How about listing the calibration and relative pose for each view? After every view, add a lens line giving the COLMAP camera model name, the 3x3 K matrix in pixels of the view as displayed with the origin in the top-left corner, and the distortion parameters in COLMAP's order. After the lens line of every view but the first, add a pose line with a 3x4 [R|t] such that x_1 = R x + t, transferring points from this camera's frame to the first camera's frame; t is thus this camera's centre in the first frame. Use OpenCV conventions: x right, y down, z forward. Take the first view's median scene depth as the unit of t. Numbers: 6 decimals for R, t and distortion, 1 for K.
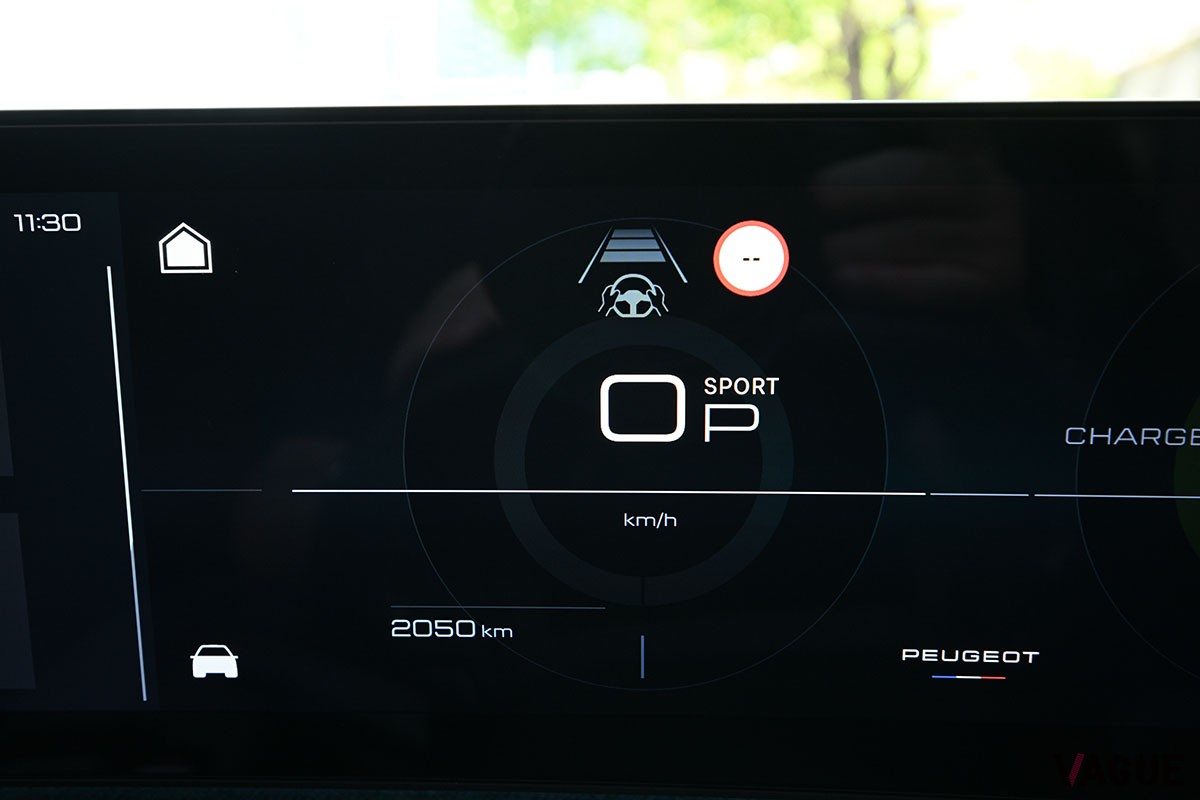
lens RADIAL K [[1039.1, 0, 597.5], [0, 1039.1, 401.4], [0, 0, 1]] dist [-0.006248, 0.007493]
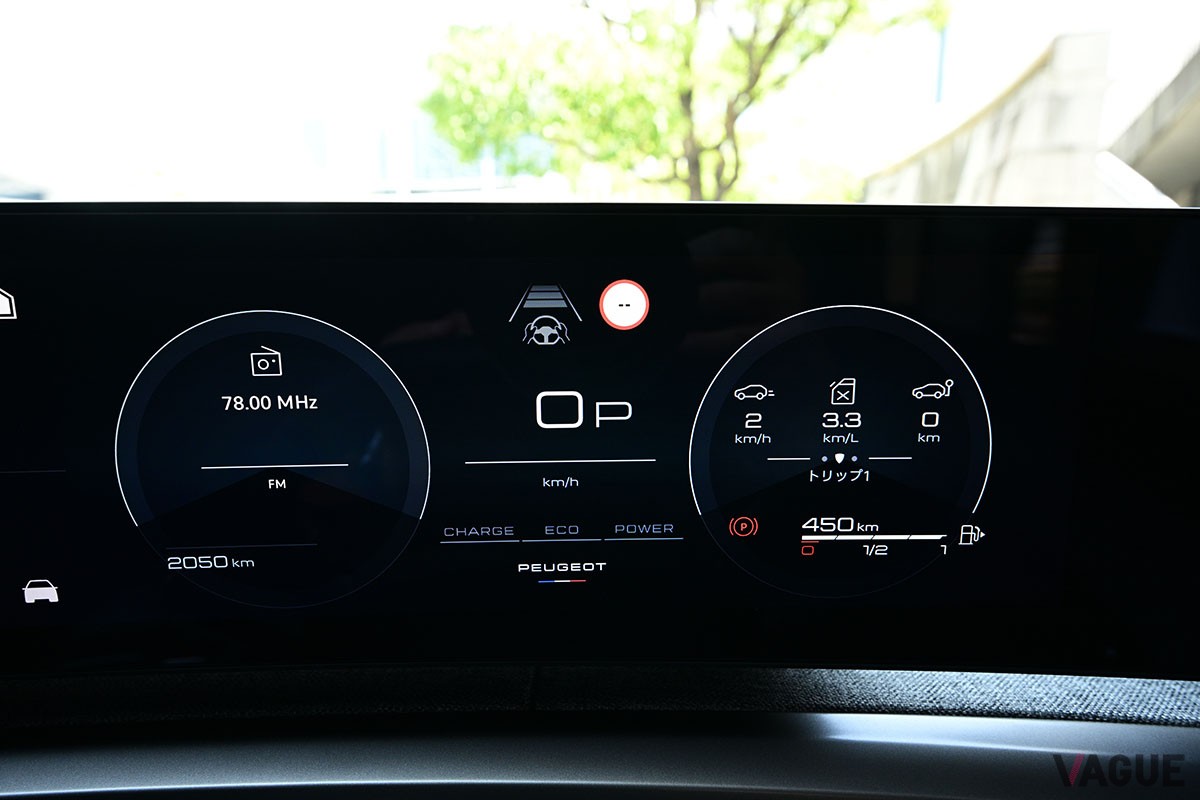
lens RADIAL K [[697.9, 0, 599.6], [0, 697.9, 408.3], [0, 0, 1]] dist [-0.001187, -0.000408]
pose [[0.995665, -0.018133, 0.091228, 0.316258], [0.017172, 0.999789, 0.011305, 0.001367], [-0.091413, -0.009690, 0.995766, -0.022207]]
